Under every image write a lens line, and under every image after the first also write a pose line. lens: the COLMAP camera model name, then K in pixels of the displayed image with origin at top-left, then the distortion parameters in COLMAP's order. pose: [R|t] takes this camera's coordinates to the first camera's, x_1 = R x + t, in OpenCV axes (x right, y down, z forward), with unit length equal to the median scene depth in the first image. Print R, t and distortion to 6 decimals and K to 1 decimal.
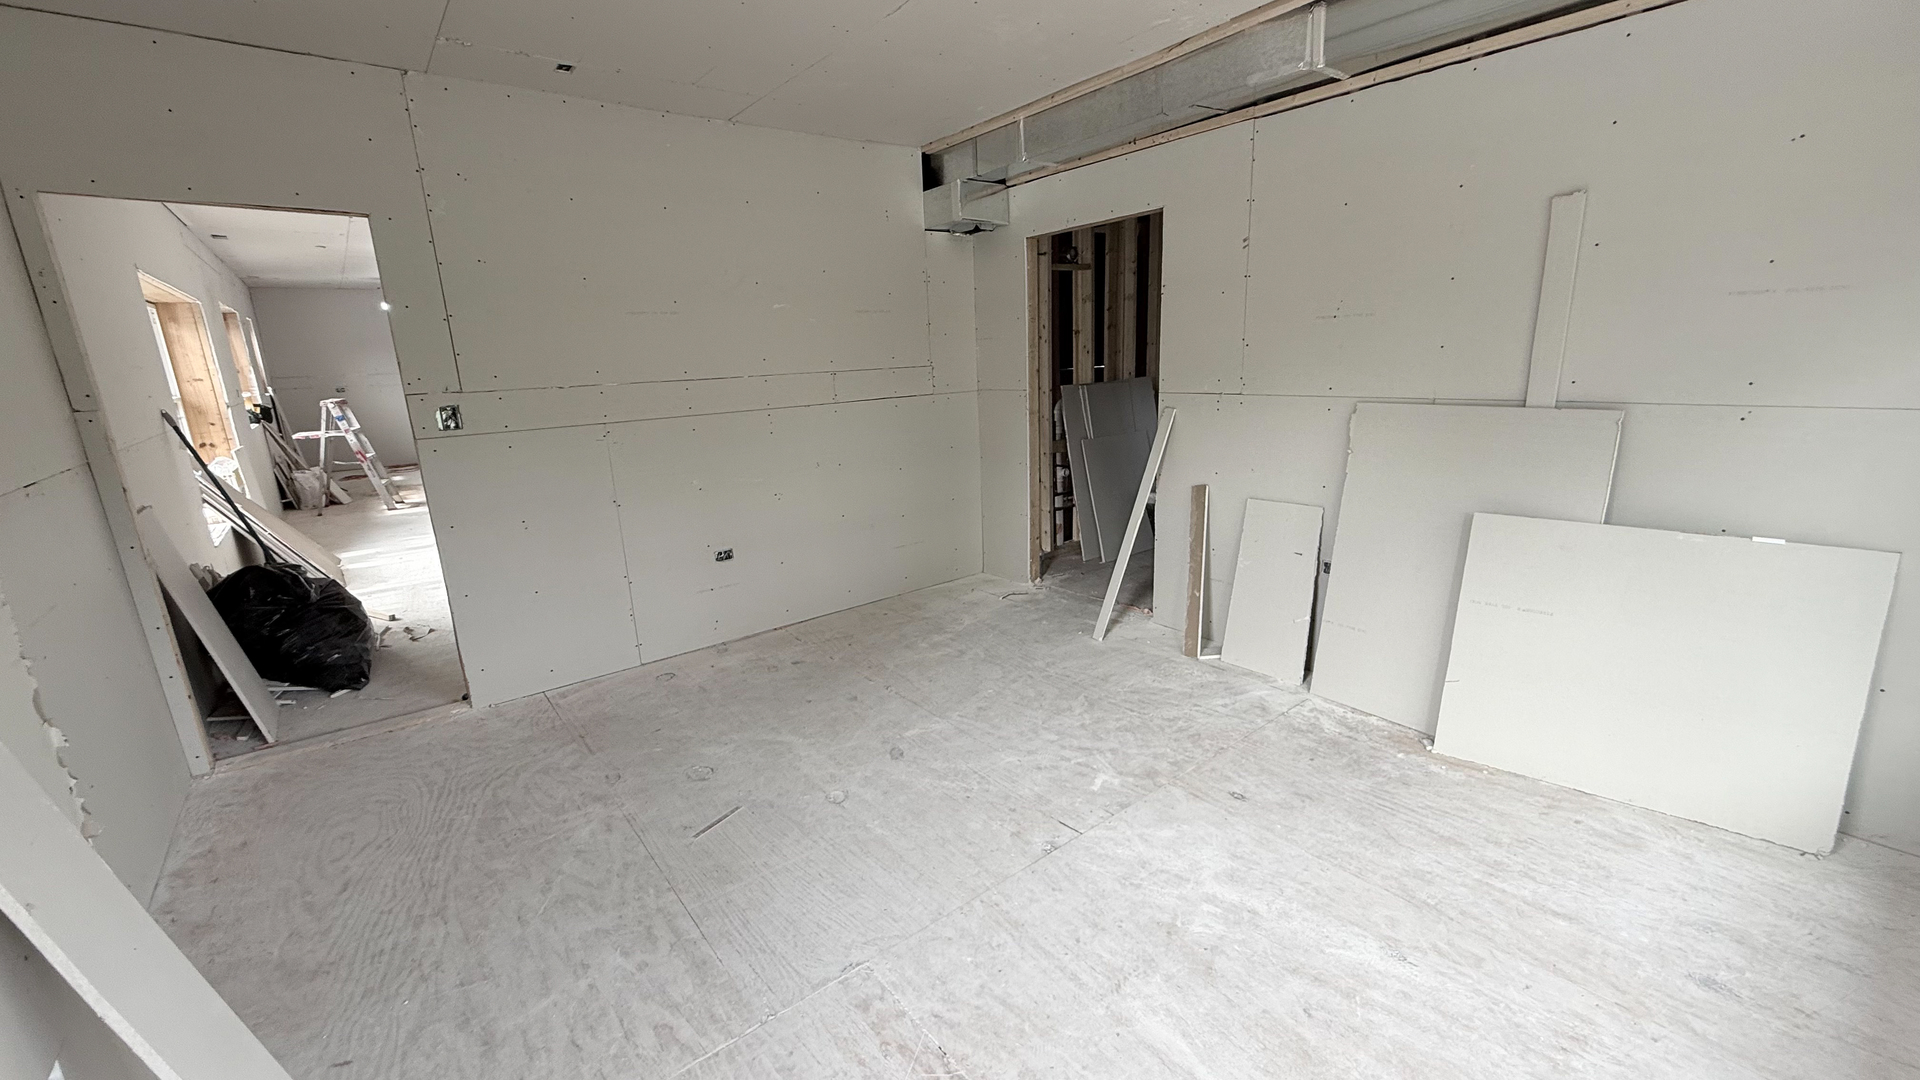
lens RADIAL K [[775.9, 0, 958.7], [0, 775.9, 540.7], [0, 0, 1]] dist [-0.001946, 0.000626]
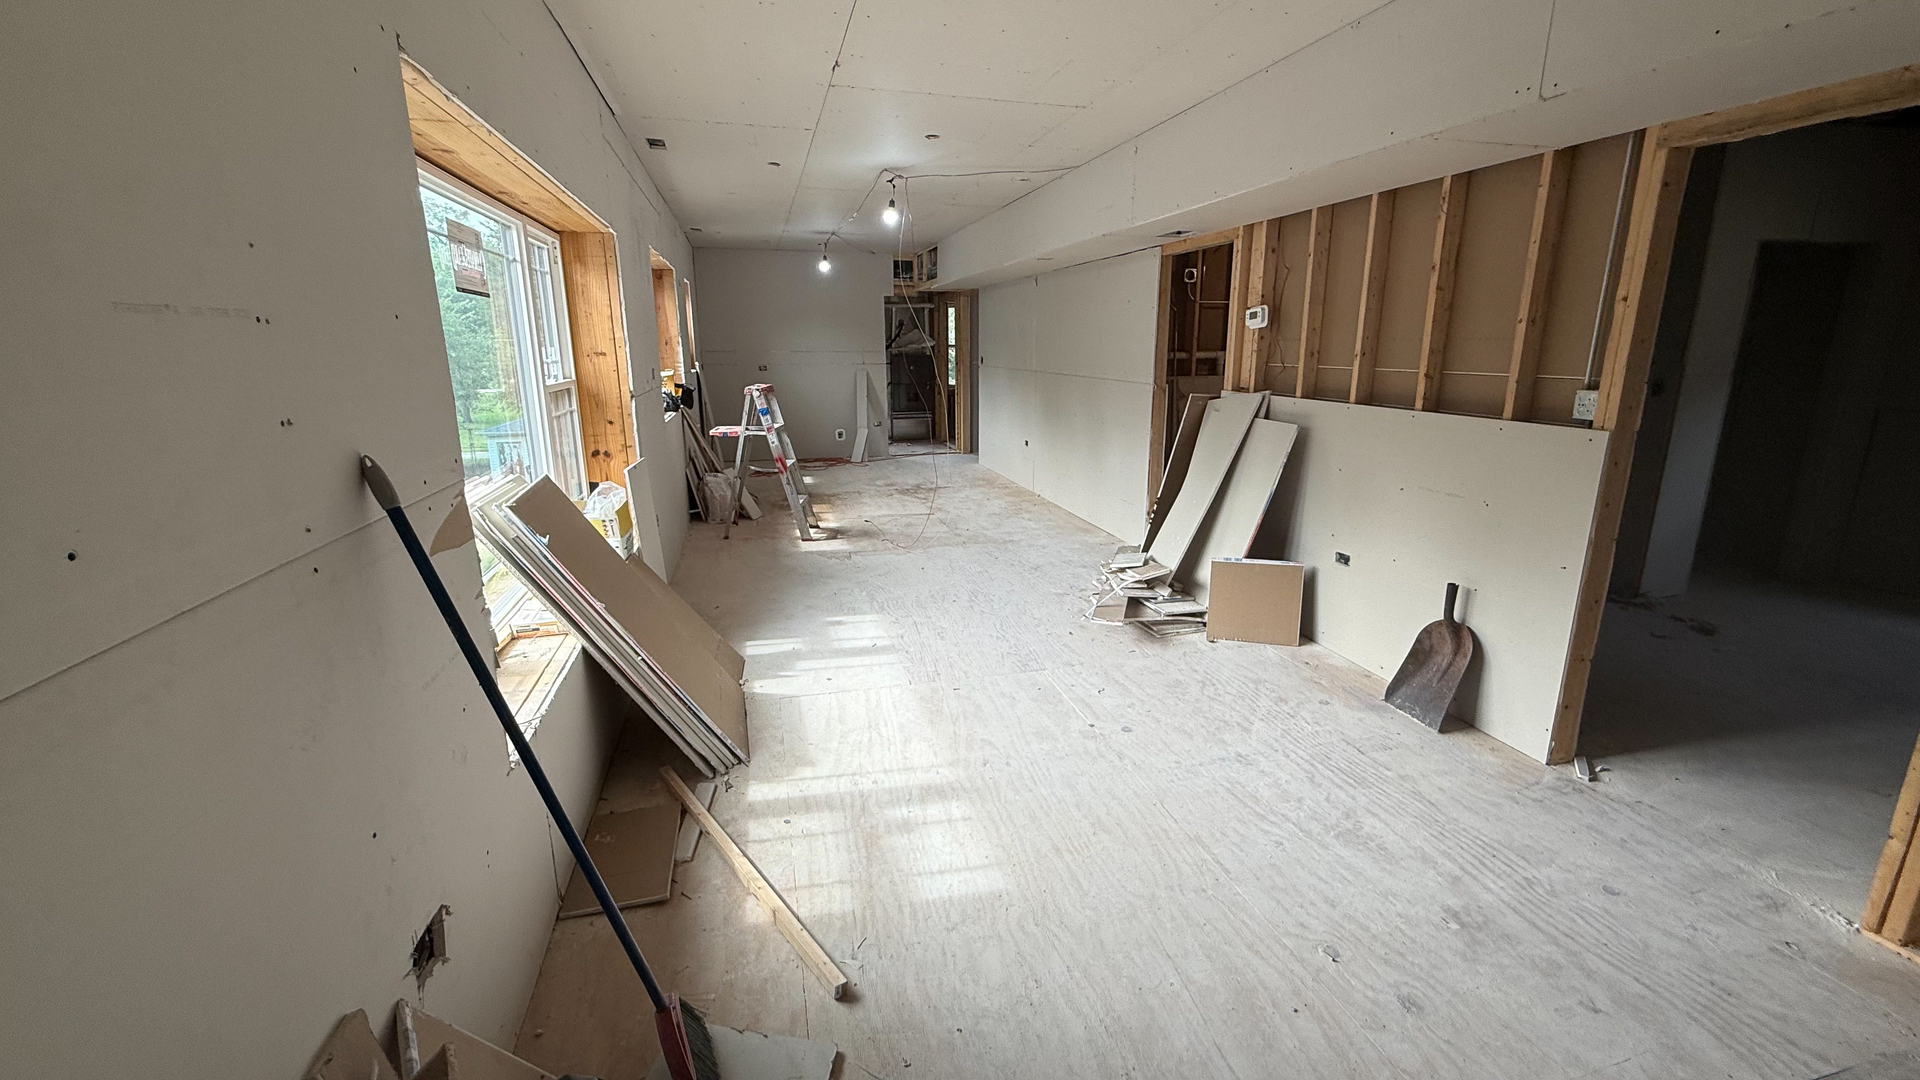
lens RADIAL K [[775.9, 0, 960.2], [0, 775.9, 546.0], [0, 0, 1]] dist [-0.001946, 0.000626]
pose [[0.915580, 0.137746, -0.377808, -0.327927], [-0.131488, 0.990409, 0.042448, -0.086312], [0.380032, 0.010812, 0.924910, 0.386143]]
